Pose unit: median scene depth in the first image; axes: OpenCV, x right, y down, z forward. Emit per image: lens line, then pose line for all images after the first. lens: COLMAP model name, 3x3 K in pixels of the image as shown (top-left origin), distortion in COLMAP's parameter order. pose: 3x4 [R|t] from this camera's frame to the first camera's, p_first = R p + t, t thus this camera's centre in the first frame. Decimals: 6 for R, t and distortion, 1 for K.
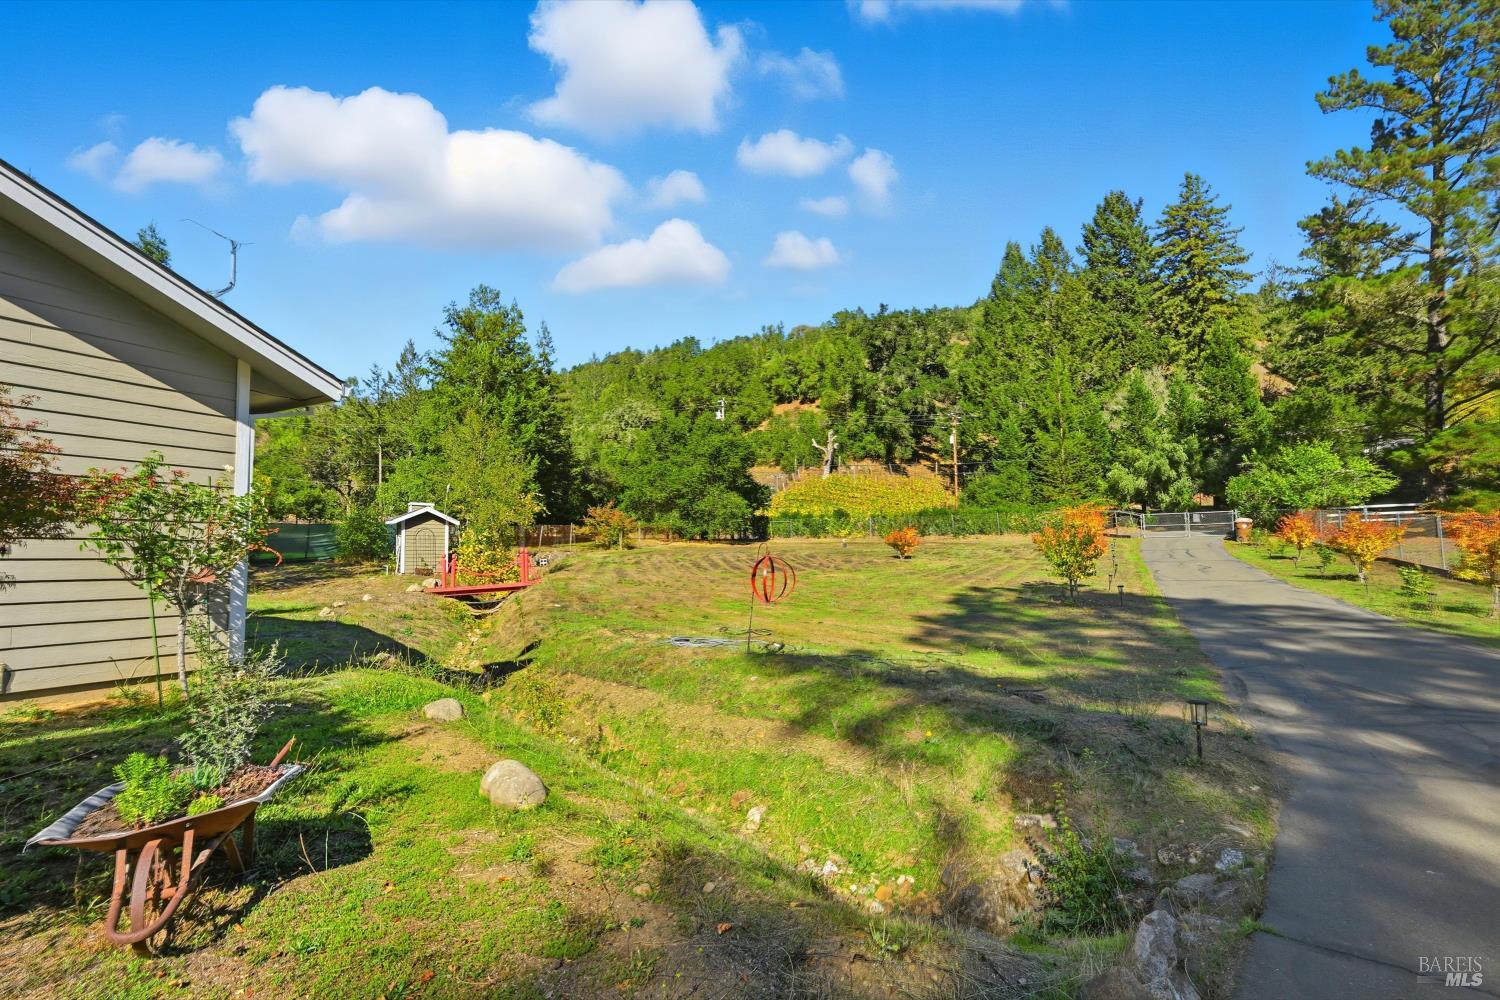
lens RADIAL K [[666.3, 0, 798.9], [0, 666.3, 510.5], [0, 0, 1]] dist [-0.001050, -0.000008]
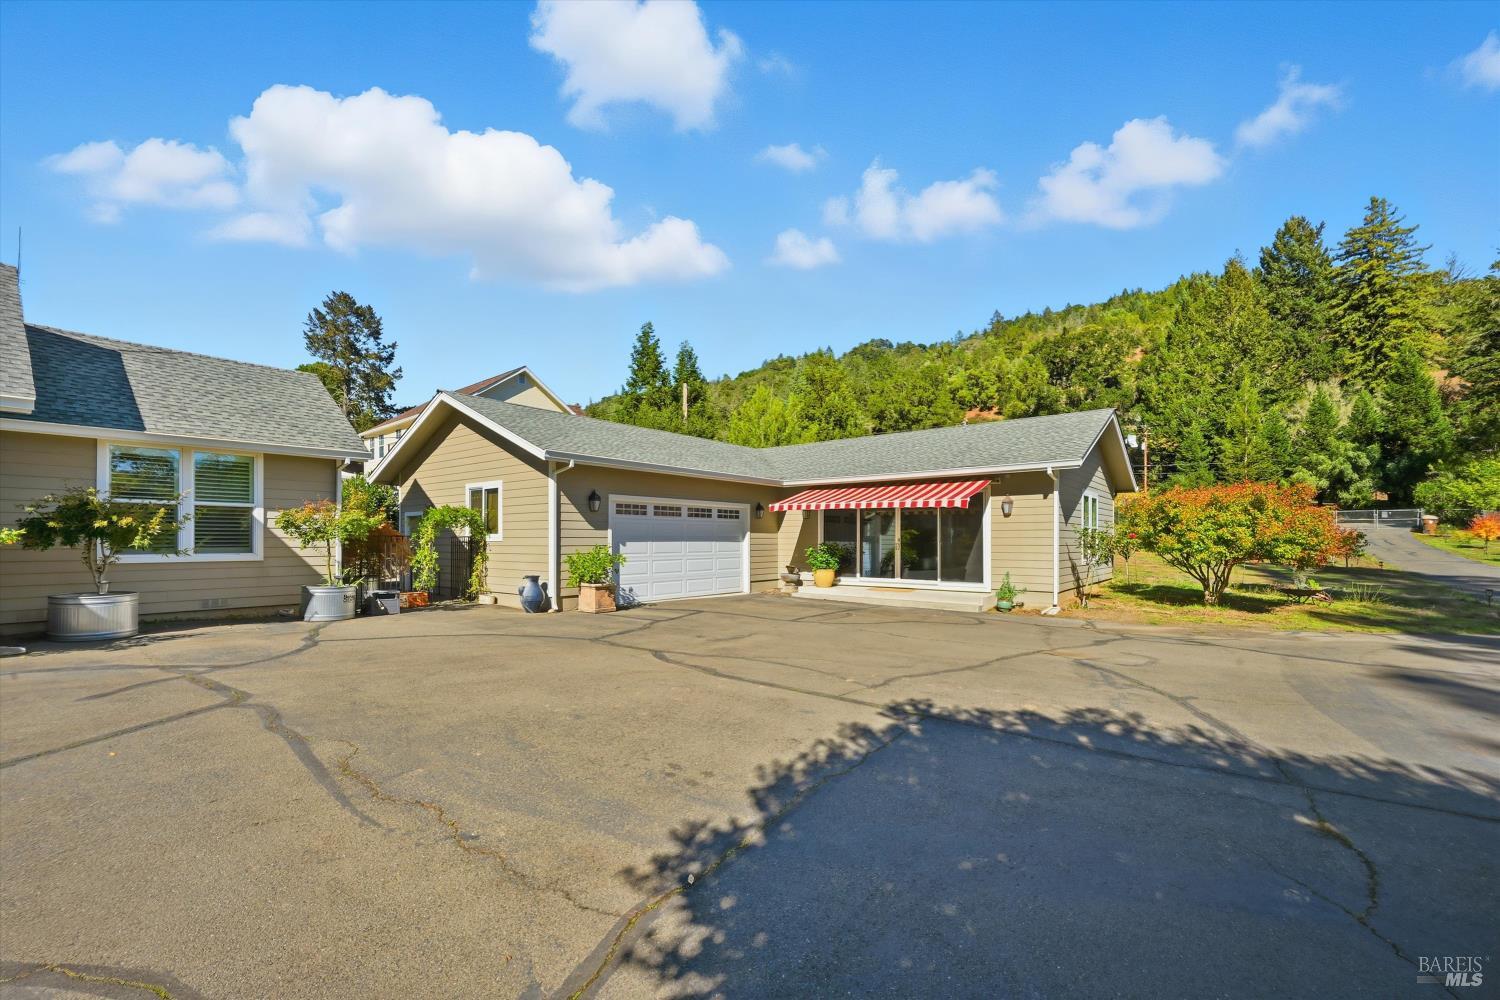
lens RADIAL K [[610.3, 0, 779.0], [0, 610.3, 537.5], [0, 0, 1]] dist [0.000434, -0.000243]
pose [[0.982552, 0.013722, -0.185482, -0.196147], [0.000058, 0.997252, 0.074085, -0.018437], [0.185989, -0.072804, 0.979851, -0.223703]]
